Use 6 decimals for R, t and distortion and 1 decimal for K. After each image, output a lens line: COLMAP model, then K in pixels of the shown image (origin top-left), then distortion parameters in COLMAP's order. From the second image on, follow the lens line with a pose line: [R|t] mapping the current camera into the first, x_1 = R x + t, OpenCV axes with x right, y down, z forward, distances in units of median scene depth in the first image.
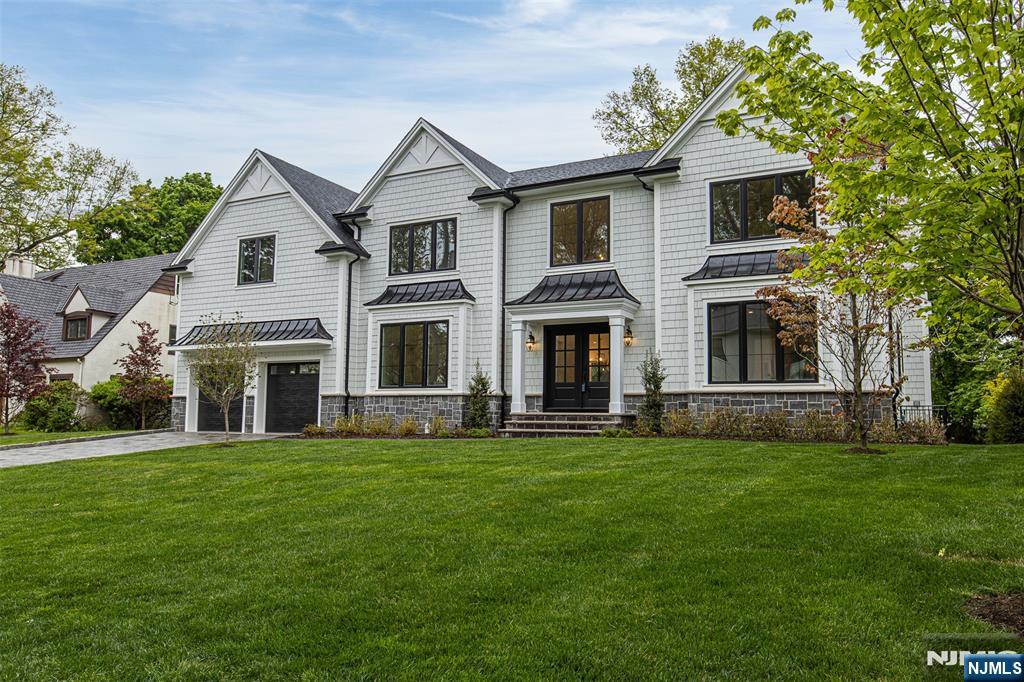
lens RADIAL K [[792.4, 0, 512.0], [0, 792.4, 341.0], [0, 0, 1]] dist [0.001542, 0.000596]
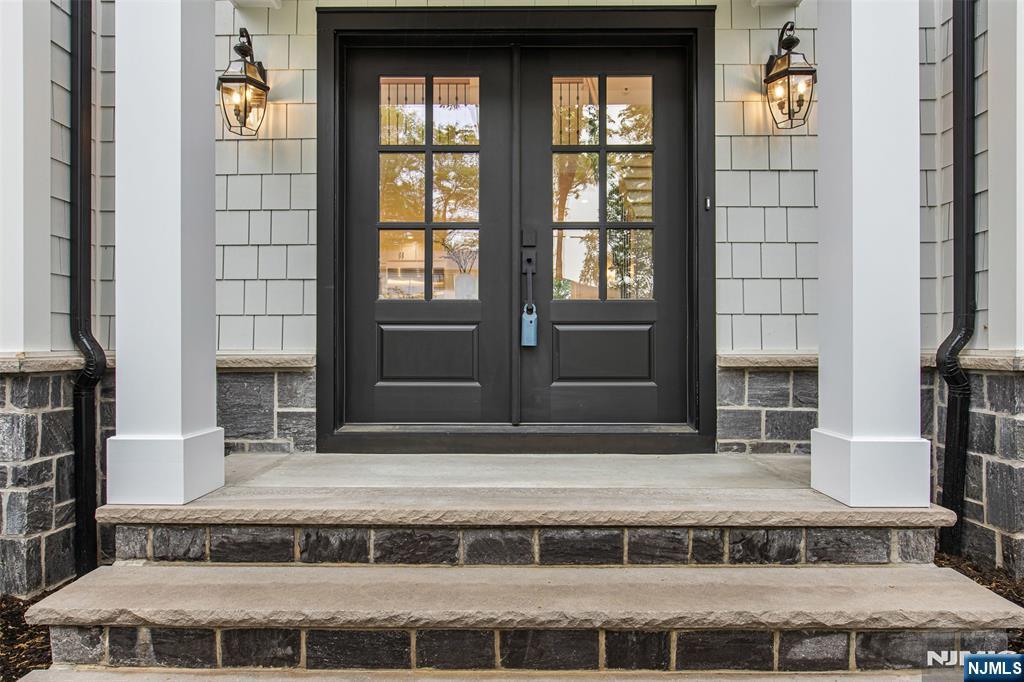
lens RADIAL K [[592.4, 0, 512.0], [0, 592.4, 341.0], [0, 0, 1]] dist [0.000191, 0.000007]
pose [[0.884293, -0.011214, 0.466798, 0.012831], [-0.038156, 0.994633, 0.096177, 0.045800], [-0.465371, -0.102860, 0.879119, 0.830605]]
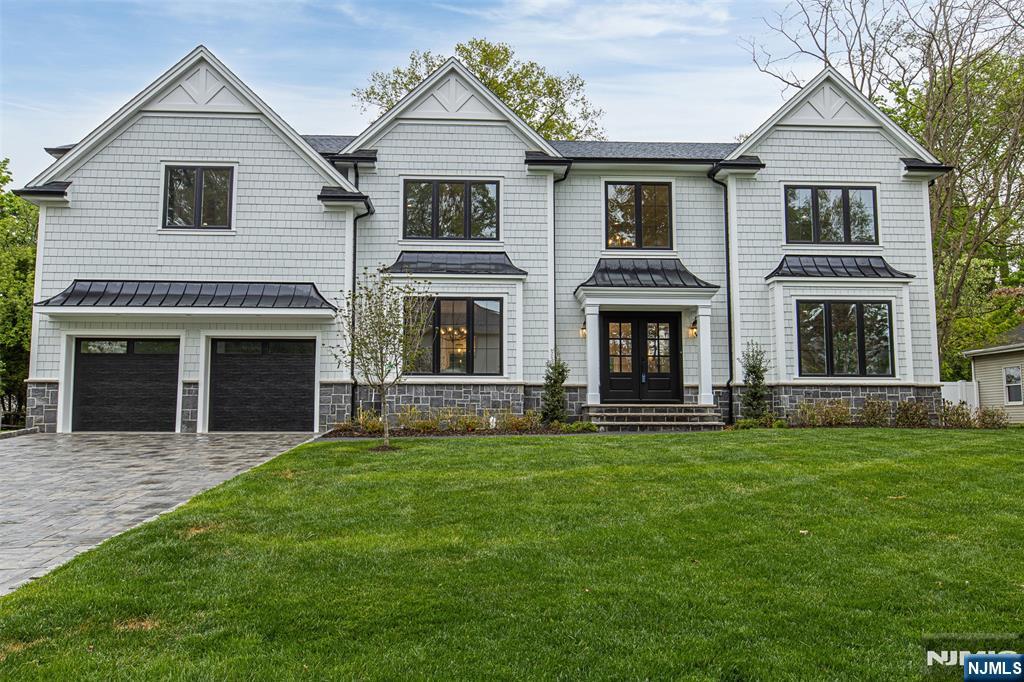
lens RADIAL K [[766.2, 0, 512.0], [0, 766.2, 341.0], [0, 0, 1]] dist [0.003657, 0.000999]
pose [[0.852783, 0.040916, 0.520660, -0.510163], [-0.045734, 0.998947, -0.003596, 0.023601], [-0.520259, -0.020745, 0.853757, 0.279485]]
